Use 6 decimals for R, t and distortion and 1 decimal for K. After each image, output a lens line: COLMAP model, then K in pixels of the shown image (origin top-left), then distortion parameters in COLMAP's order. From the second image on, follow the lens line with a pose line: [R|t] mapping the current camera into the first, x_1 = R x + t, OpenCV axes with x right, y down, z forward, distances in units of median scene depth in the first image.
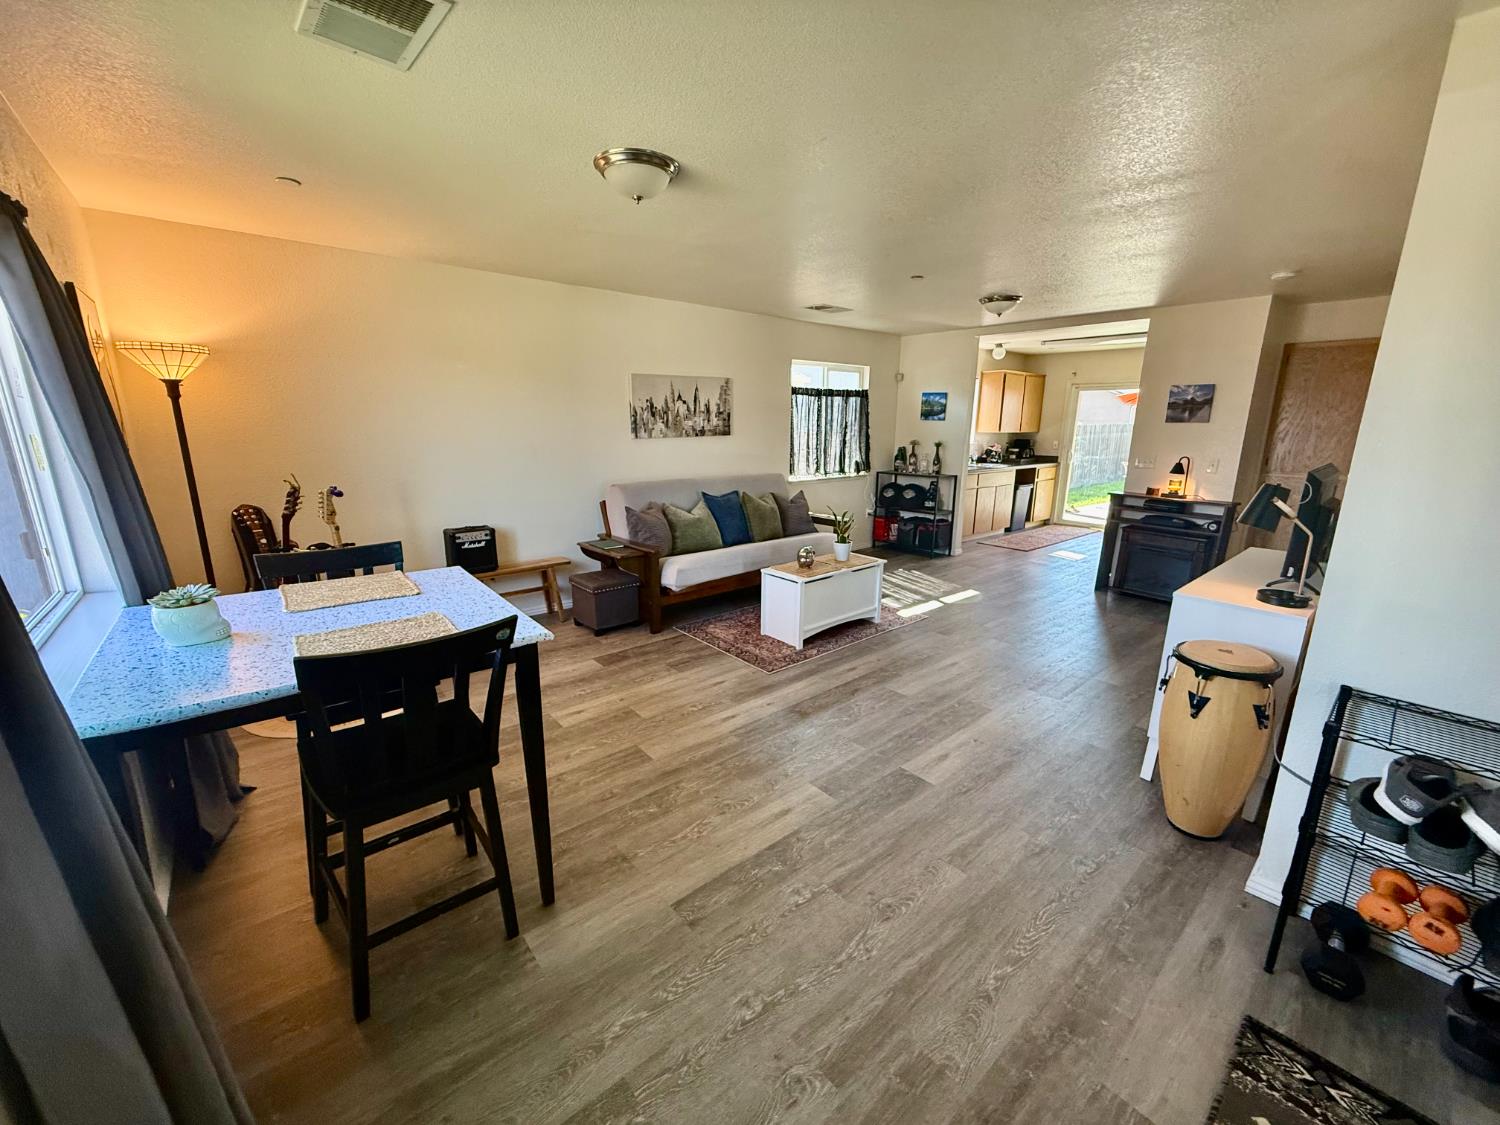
lens RADIAL K [[599.2, 0, 750.0], [0, 599.2, 562.5], [0, 0, 1]] dist [-0.002231, -0.000129]
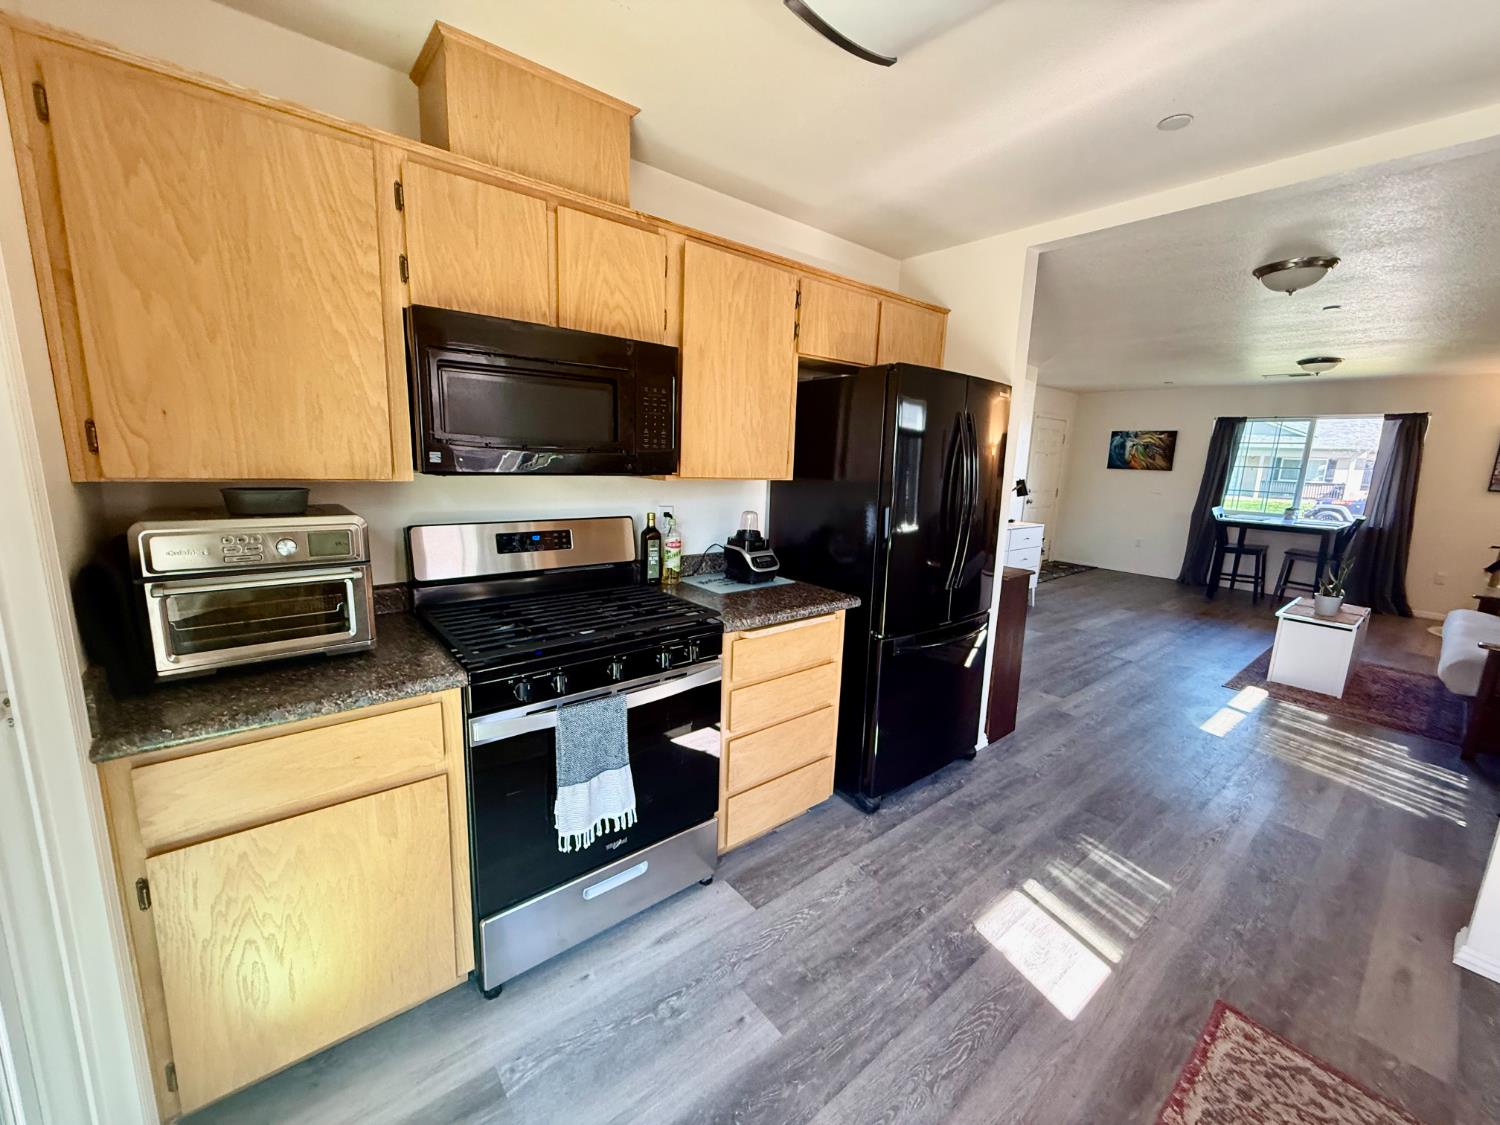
lens RADIAL K [[598.1, 0, 750.0], [0, 598.1, 562.5], [0, 0, 1]] dist [0.003005, 0.000289]
pose [[-0.999110, -0.042181, 0.000113, 0.879336], [-0.038487, 0.912709, 0.406795, -0.356393], [-0.017262, 0.406428, -0.913520, 1.533579]]
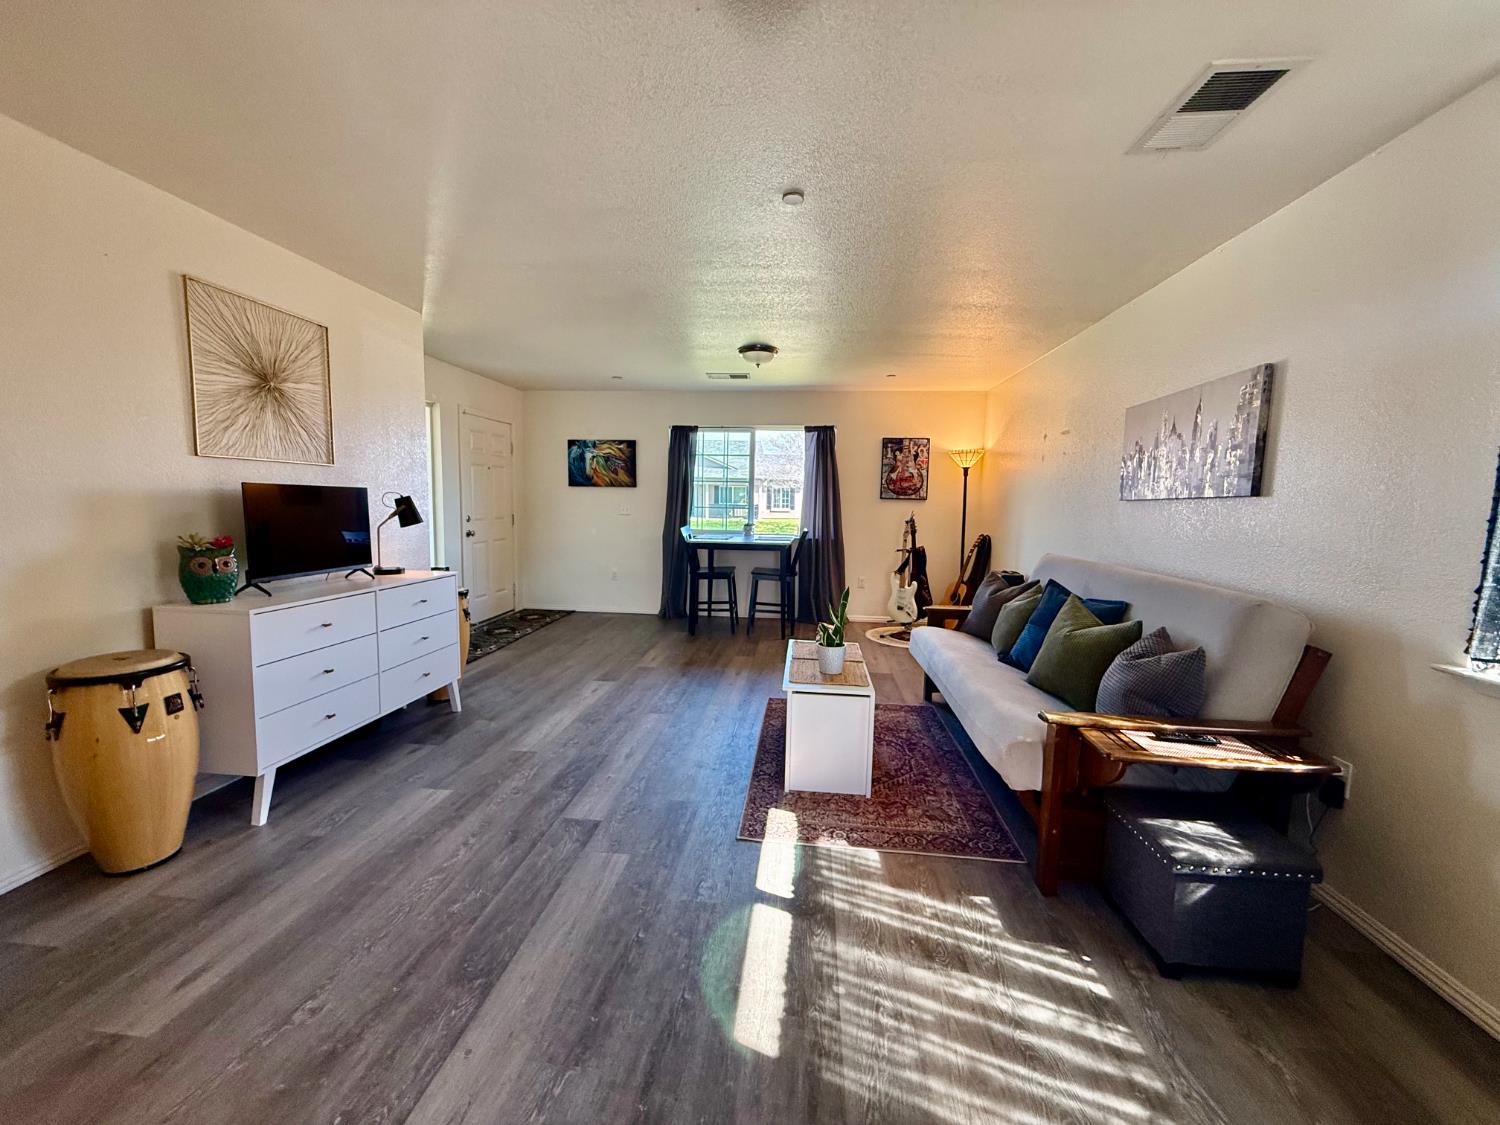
lens RADIAL K [[610.7, 0, 740.0], [0, 610.7, 565.1], [0, 0, 1]] dist [0.046751, 0.000026]
pose [[-0.730832, 0.050525, -0.680685, 0.565155], [-0.184257, 0.945628, 0.268023, -0.229151], [0.657217, 0.321300, -0.681786, 1.132348]]
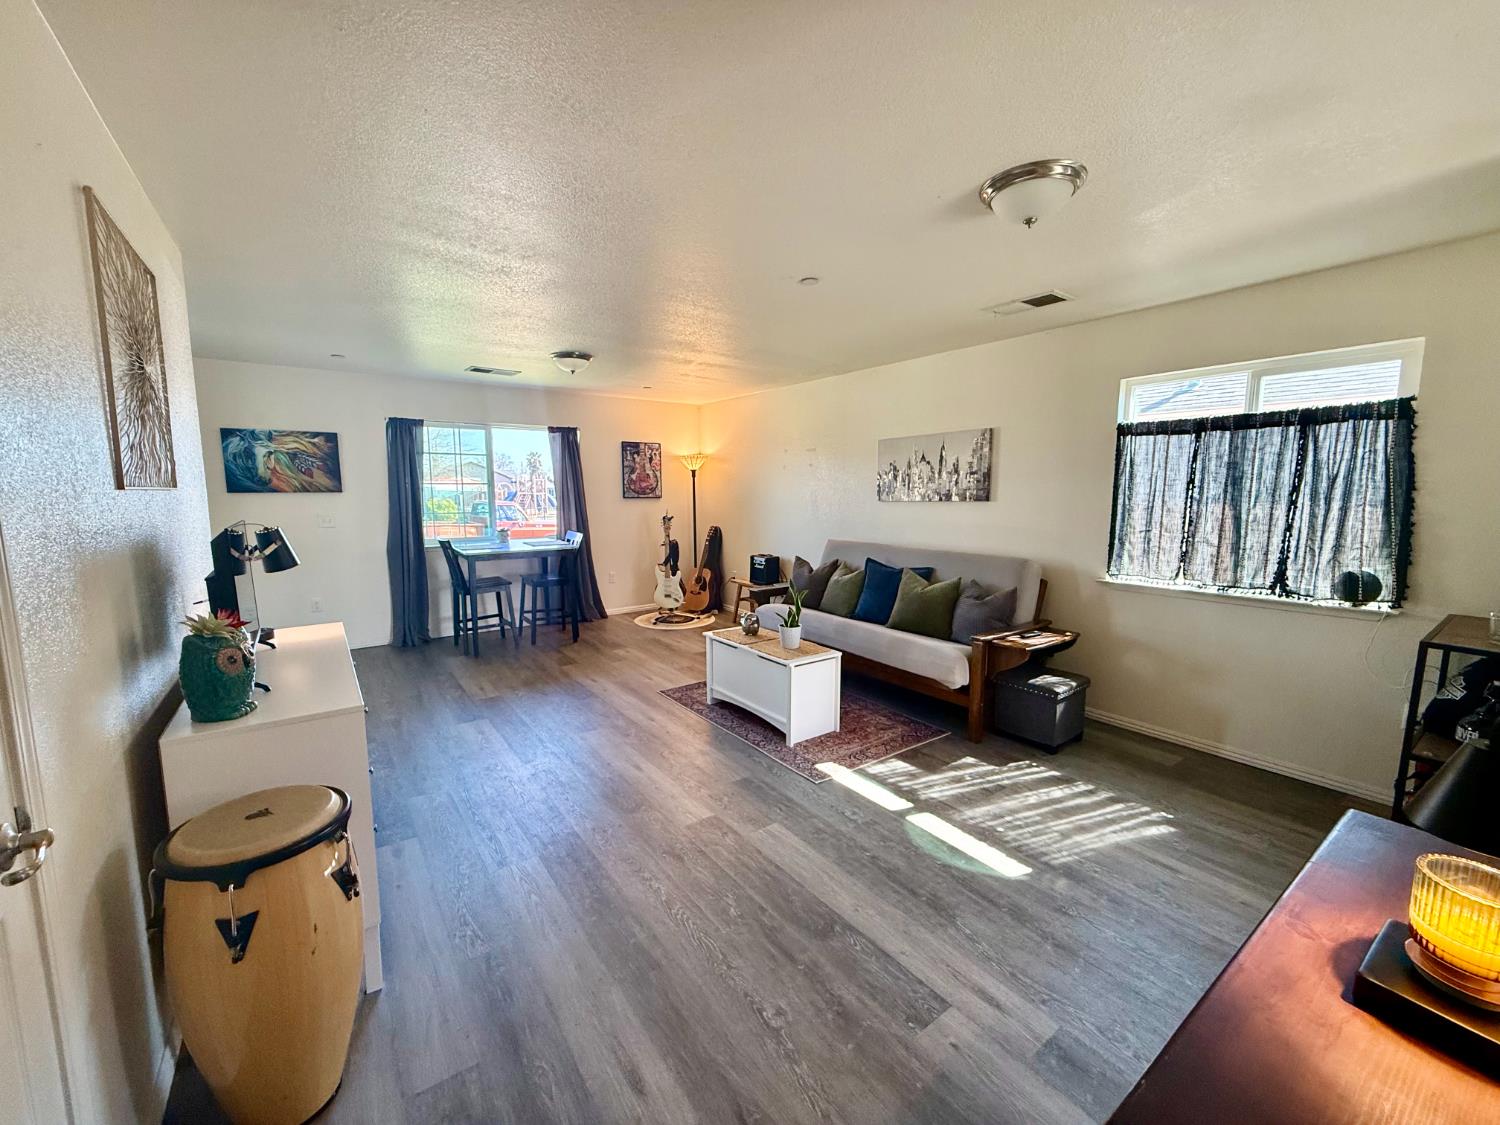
lens RADIAL K [[599.2, 0, 750.0], [0, 599.2, 562.5], [0, 0, 1]] dist [-0.002231, -0.000129]
pose [[-0.077771, 0.112745, -0.990576, 0.790152], [-0.232395, 0.964164, 0.127984, -0.172223], [0.969507, 0.240158, -0.048783, 0.799039]]
